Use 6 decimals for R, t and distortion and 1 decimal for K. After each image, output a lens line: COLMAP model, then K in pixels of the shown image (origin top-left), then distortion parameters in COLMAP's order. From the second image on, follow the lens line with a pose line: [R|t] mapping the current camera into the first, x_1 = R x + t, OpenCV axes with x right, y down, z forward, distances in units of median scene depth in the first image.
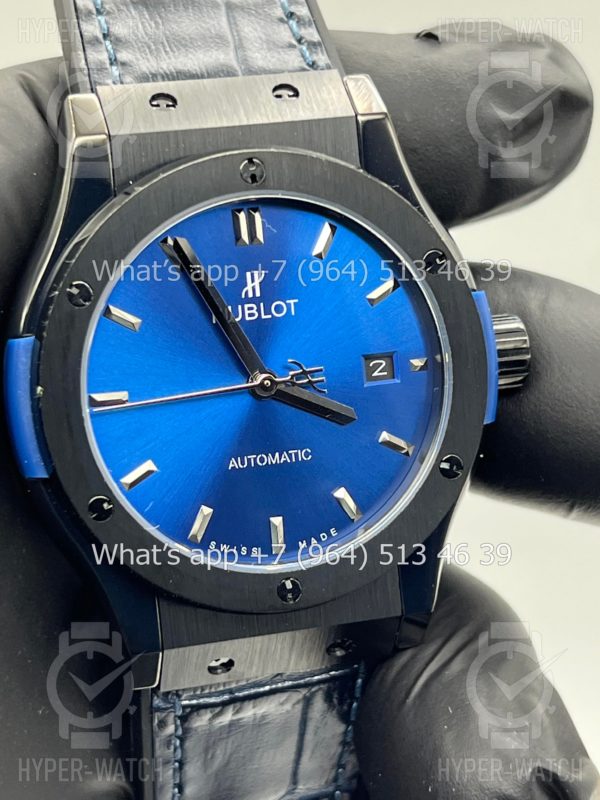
lens RADIAL K [[1879.2, 0, 300.0], [0, 1879.2, 400.0], [0, 0, 1]] dist [0.053198, 0.097160]
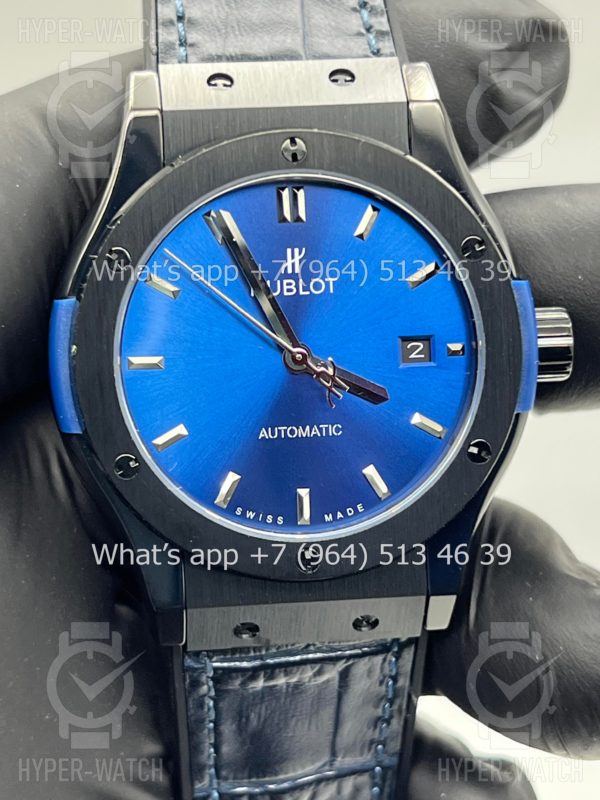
lens RADIAL K [[1879.2, 0, 300.0], [0, 1879.2, 400.0], [0, 0, 1]] dist [0.053198, 0.097160]
pose [[0.985483, 0.061158, -0.158378, 0.145124], [-0.063253, 0.997964, -0.008214, 0.022560], [0.157553, 0.018113, 0.987344, -0.015290]]
